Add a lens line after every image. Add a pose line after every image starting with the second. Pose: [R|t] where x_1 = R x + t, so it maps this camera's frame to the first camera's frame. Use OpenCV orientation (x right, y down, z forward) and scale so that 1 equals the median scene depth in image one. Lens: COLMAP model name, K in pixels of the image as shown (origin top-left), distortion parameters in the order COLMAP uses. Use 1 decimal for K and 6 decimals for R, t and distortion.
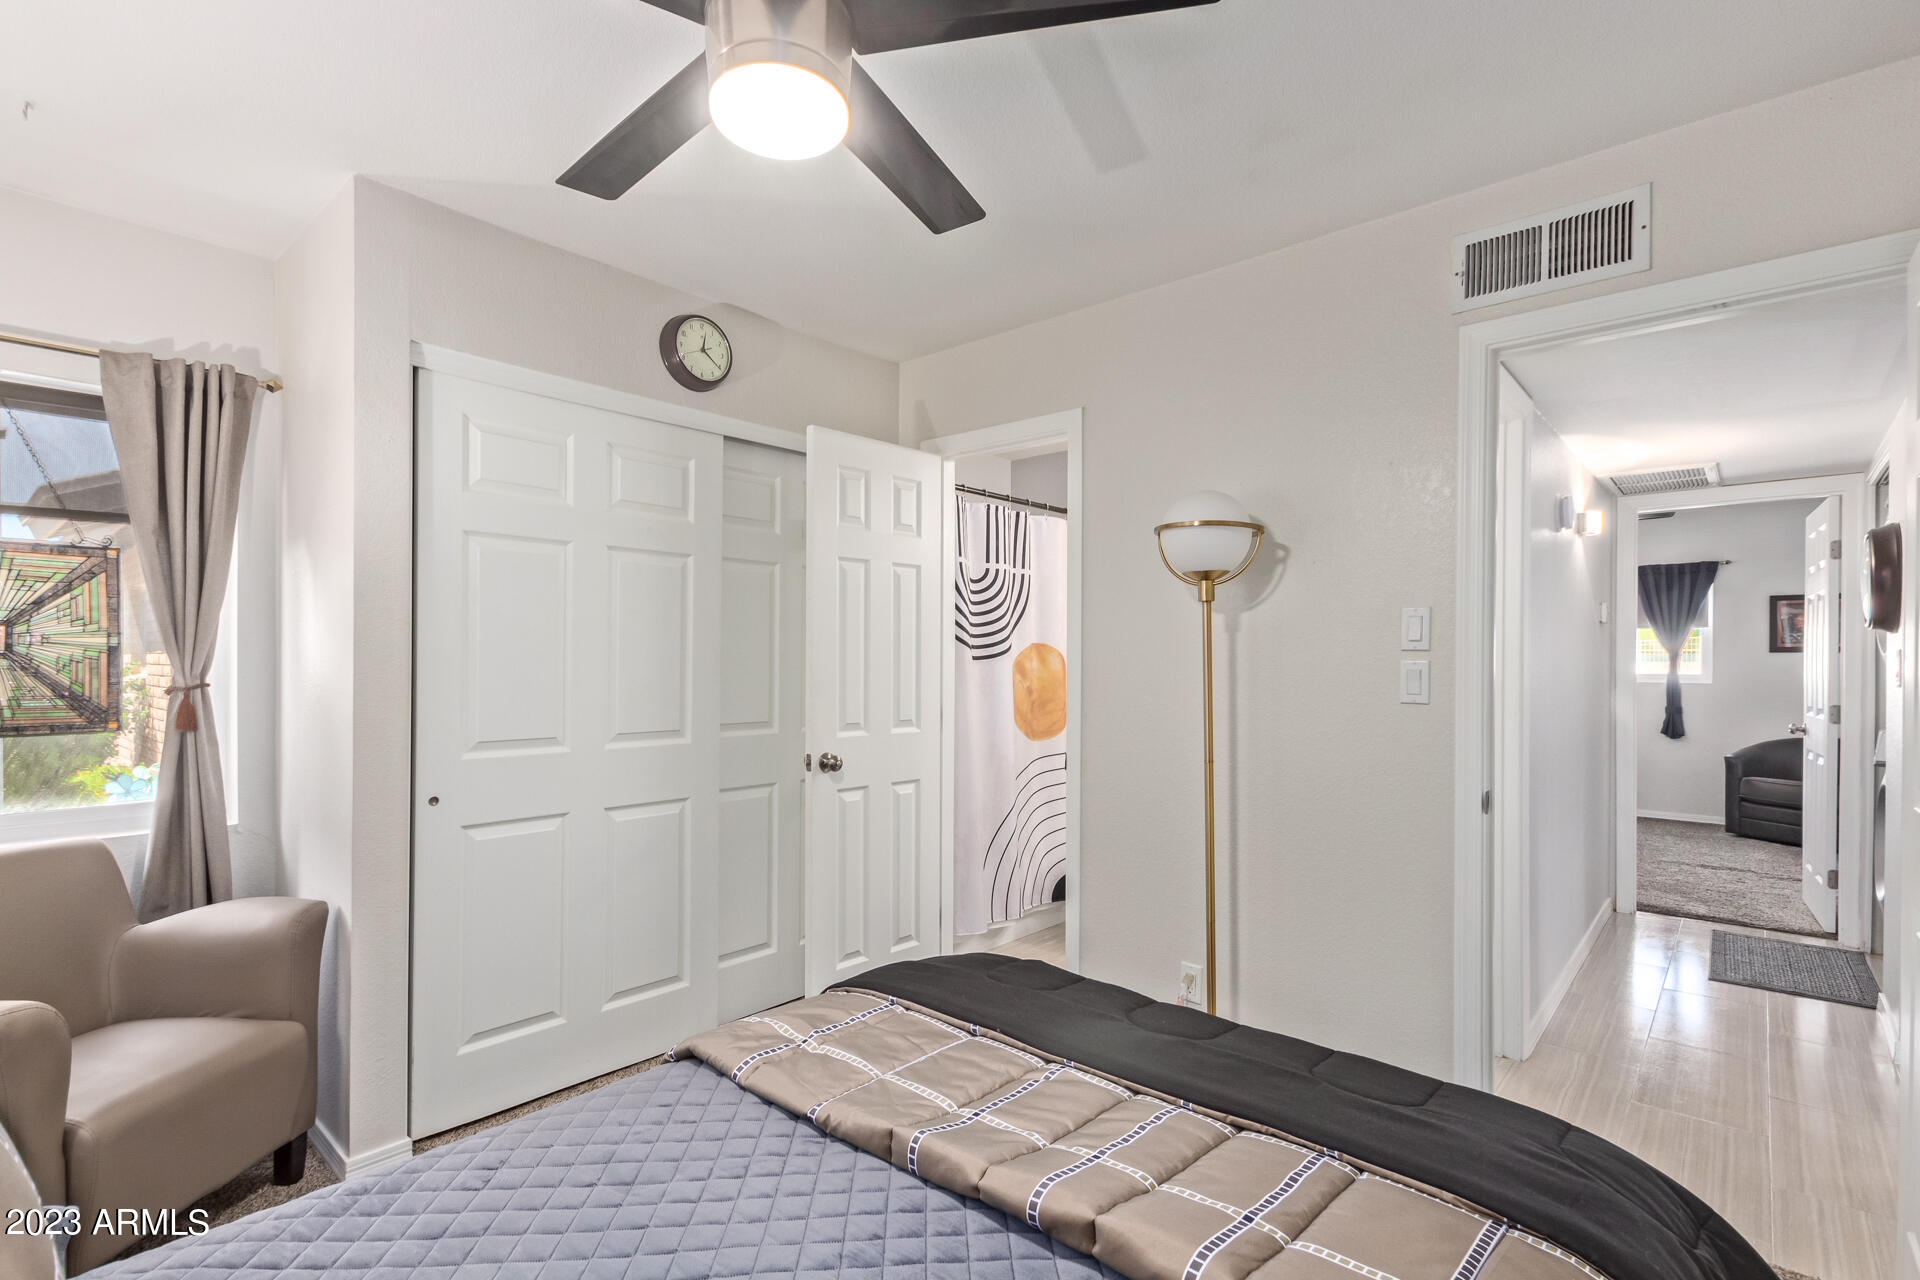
lens RADIAL K [[903.4, 0, 957.8], [0, 903.4, 650.4], [0, 0, 1]] dist [-0.002073, -0.000534]
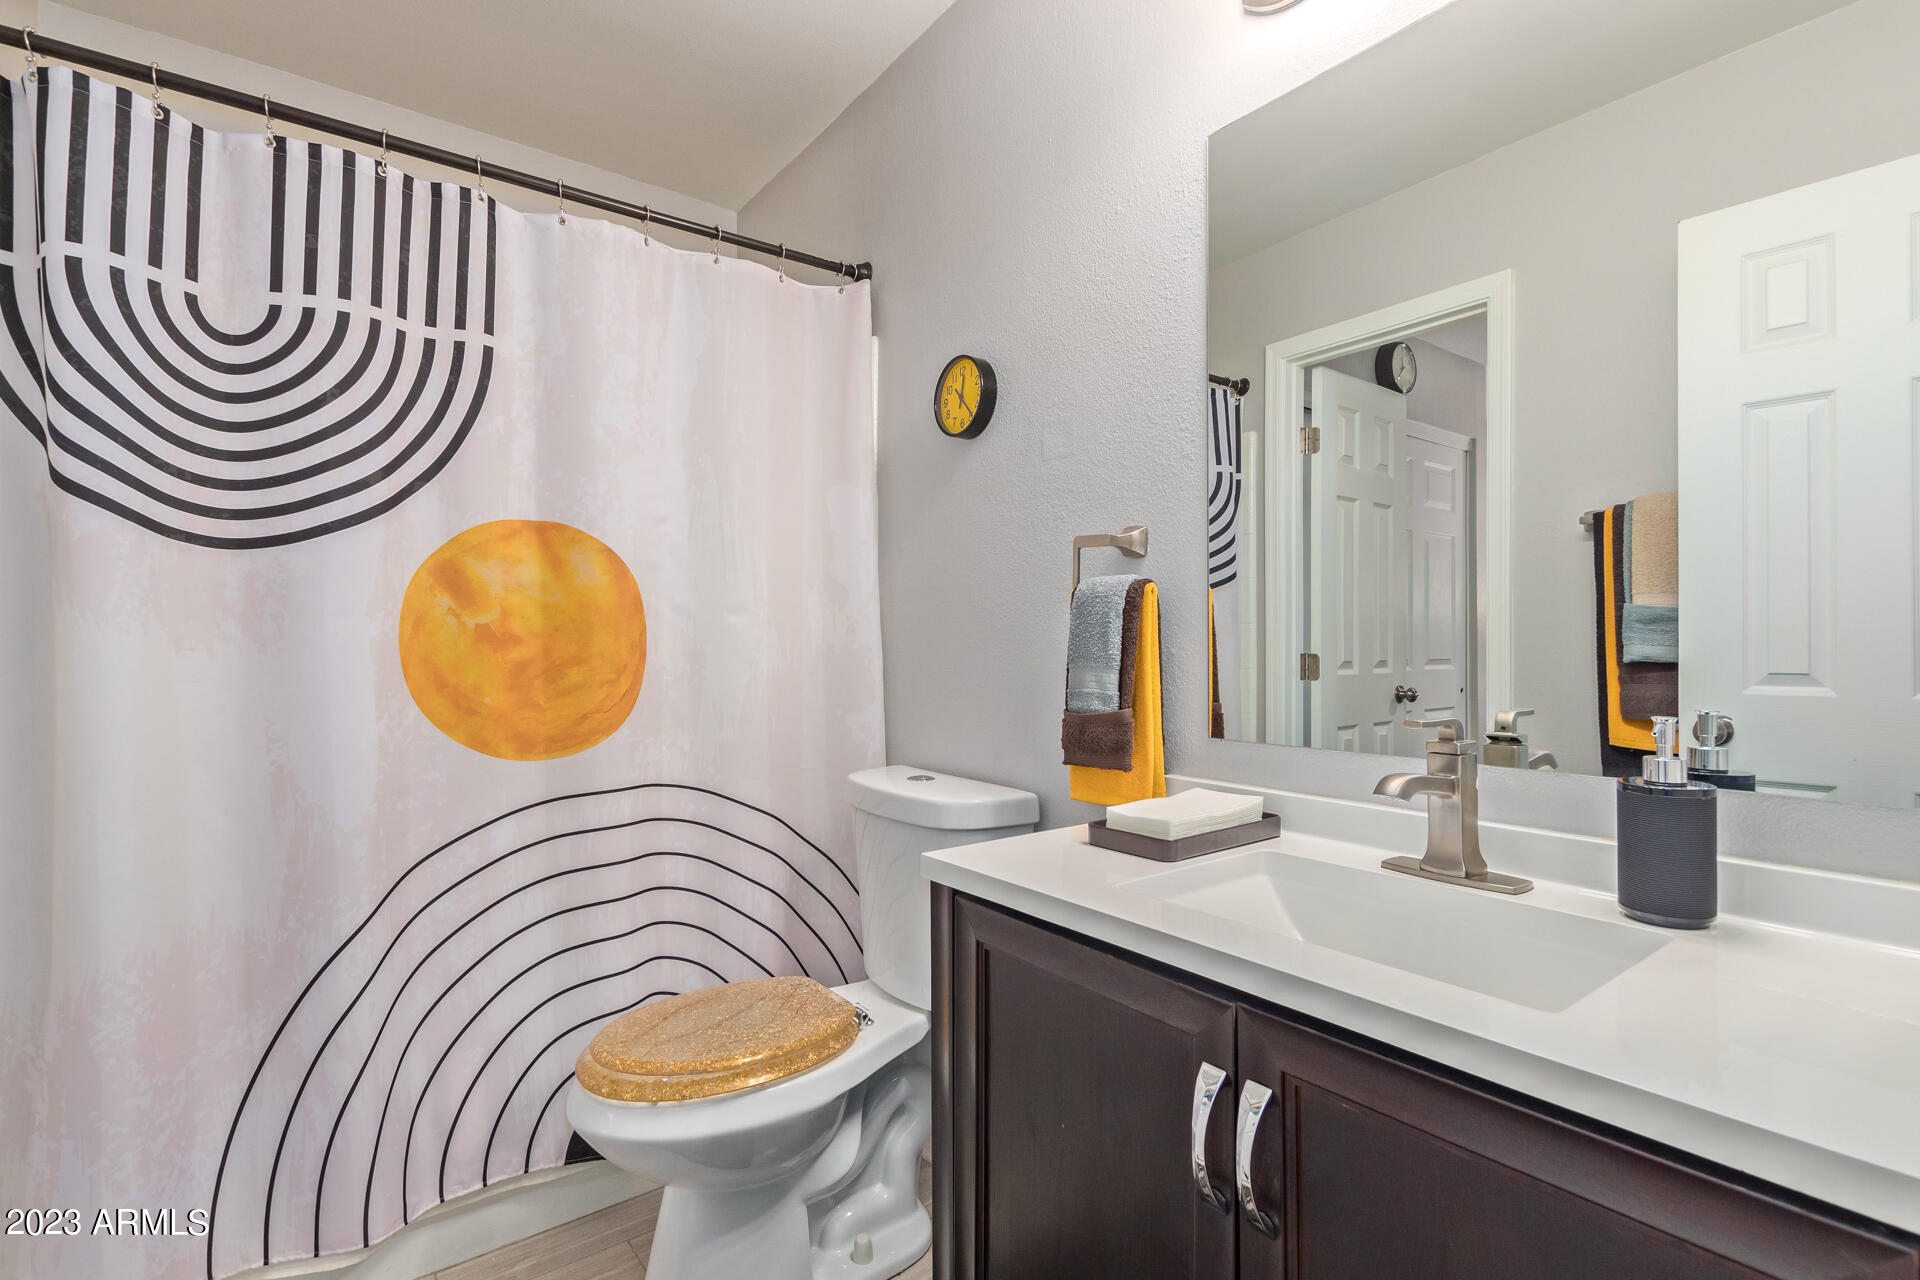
lens RADIAL K [[903.4, 0, 961.1], [0, 903.4, 639.5], [0, 0, 1]] dist [-0.002073, -0.000534]
pose [[0.975533, -0.008467, -0.219689, 0.374813], [0.009588, 0.999946, 0.004040, 0.047059], [0.219643, -0.006047, 0.975562, 0.663651]]
